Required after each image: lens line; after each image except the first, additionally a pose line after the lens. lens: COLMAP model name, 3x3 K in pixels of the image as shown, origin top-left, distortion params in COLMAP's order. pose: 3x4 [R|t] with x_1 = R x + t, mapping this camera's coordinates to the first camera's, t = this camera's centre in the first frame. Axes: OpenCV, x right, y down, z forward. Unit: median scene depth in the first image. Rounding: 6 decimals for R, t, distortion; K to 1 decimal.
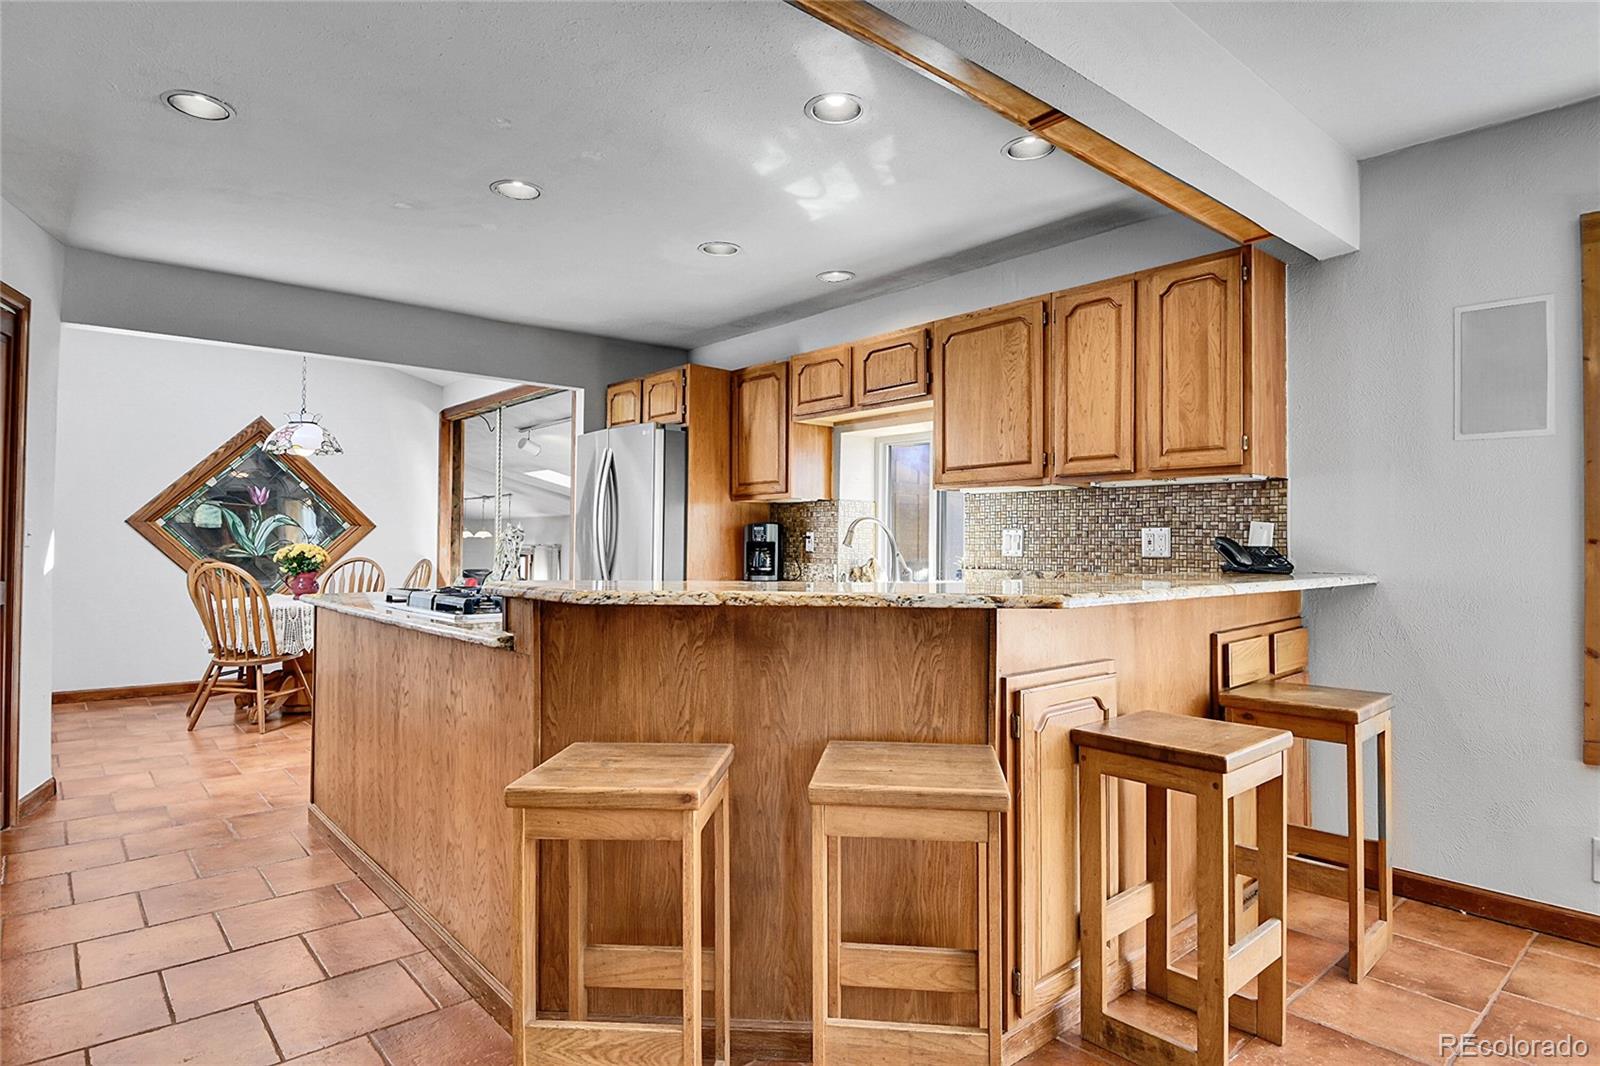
lens RADIAL K [[875.1, 0, 799.4], [0, 875.1, 529.9], [0, 0, 1]] dist [0.000105, 0.000000]
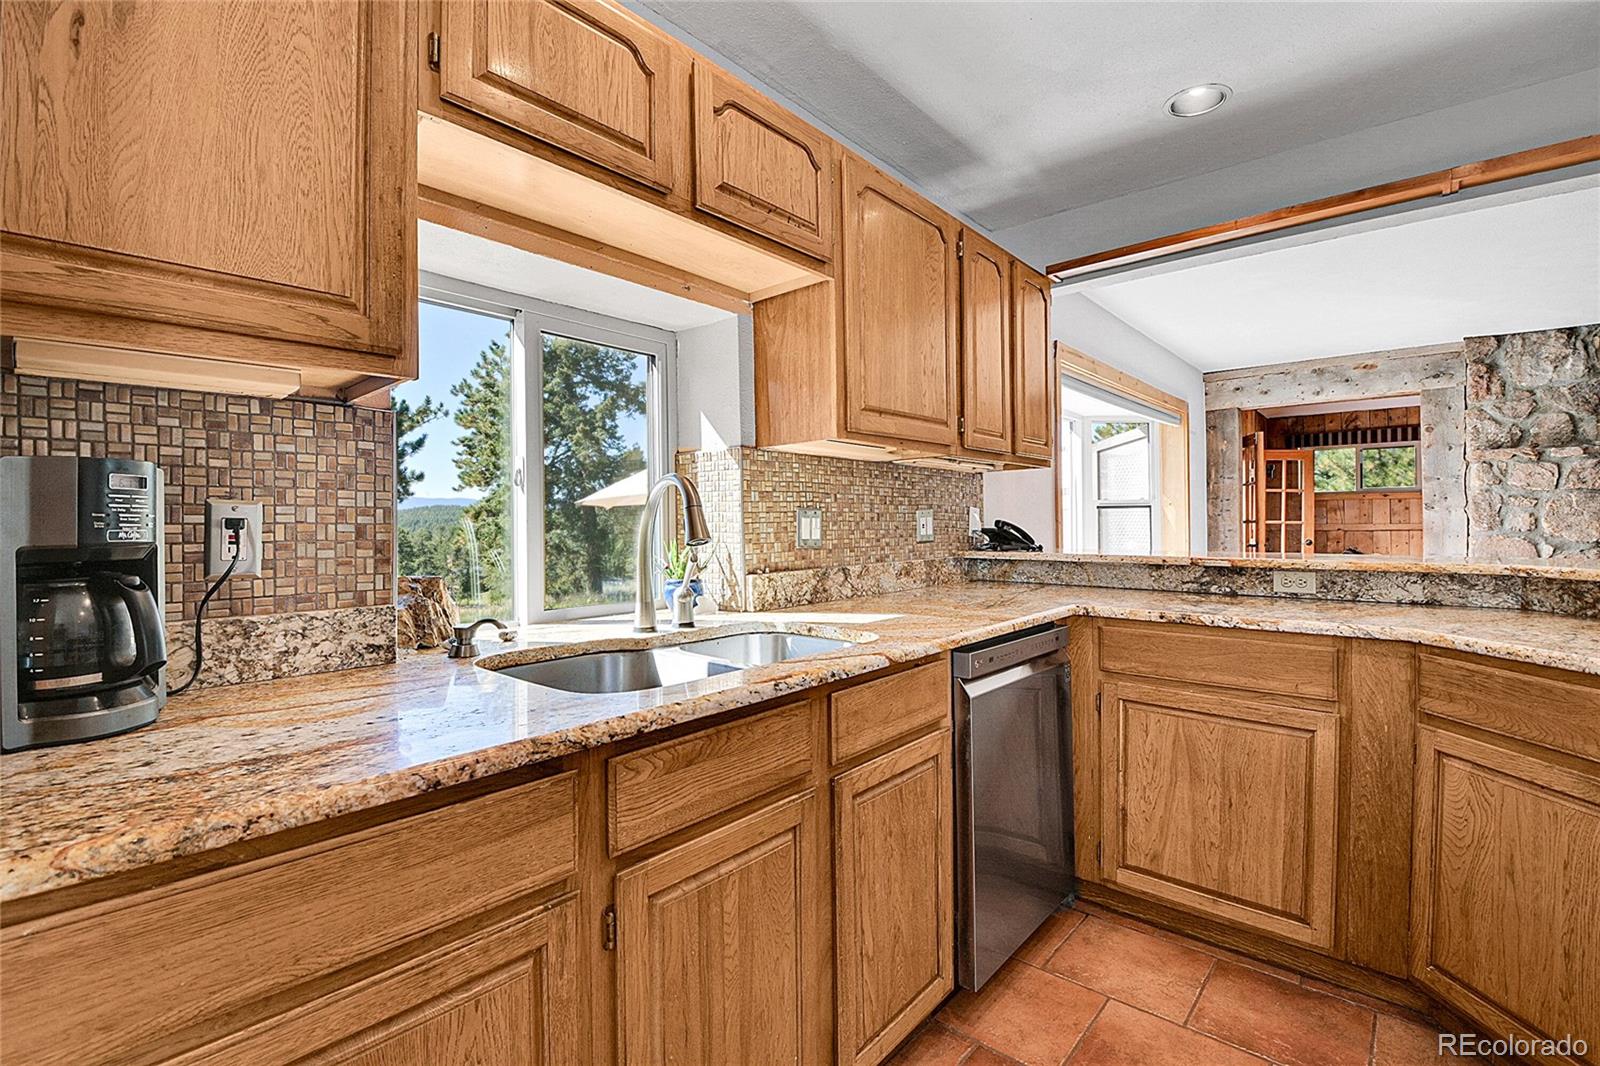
lens RADIAL K [[707.1, 0, 806.0], [0, 707.1, 531.1], [0, 0, 1]] dist [-0.028698, -0.001833]
pose [[-0.127300, -0.006738, 0.991841, -0.328394], [-0.000213, 0.999977, 0.006766, 0.013837], [-0.991864, 0.000650, -0.127299, 1.172909]]
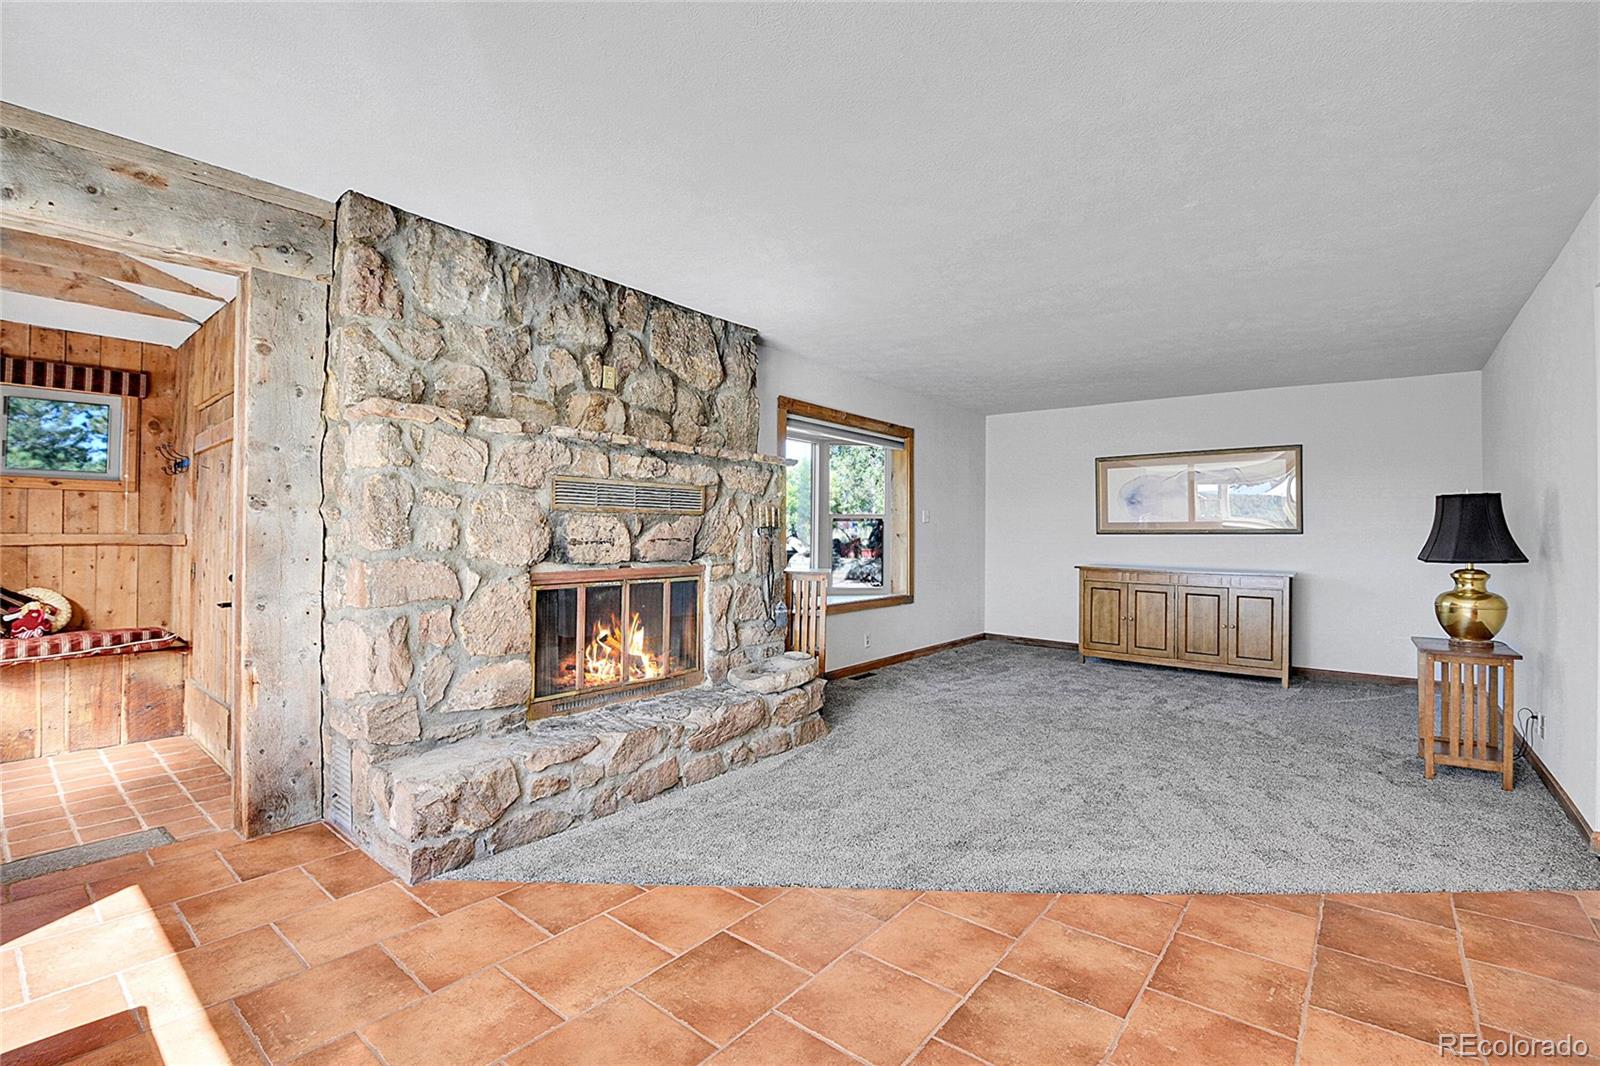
lens RADIAL K [[707.1, 0, 808.7], [0, 707.1, 533.3], [0, 0, 1]] dist [-0.028698, -0.001833]
pose [[-0.983002, -0.007529, -0.183438, -0.080134], [-0.005737, 0.999931, -0.010296, 0.012603], [0.183503, -0.009068, -0.982977, 0.978351]]
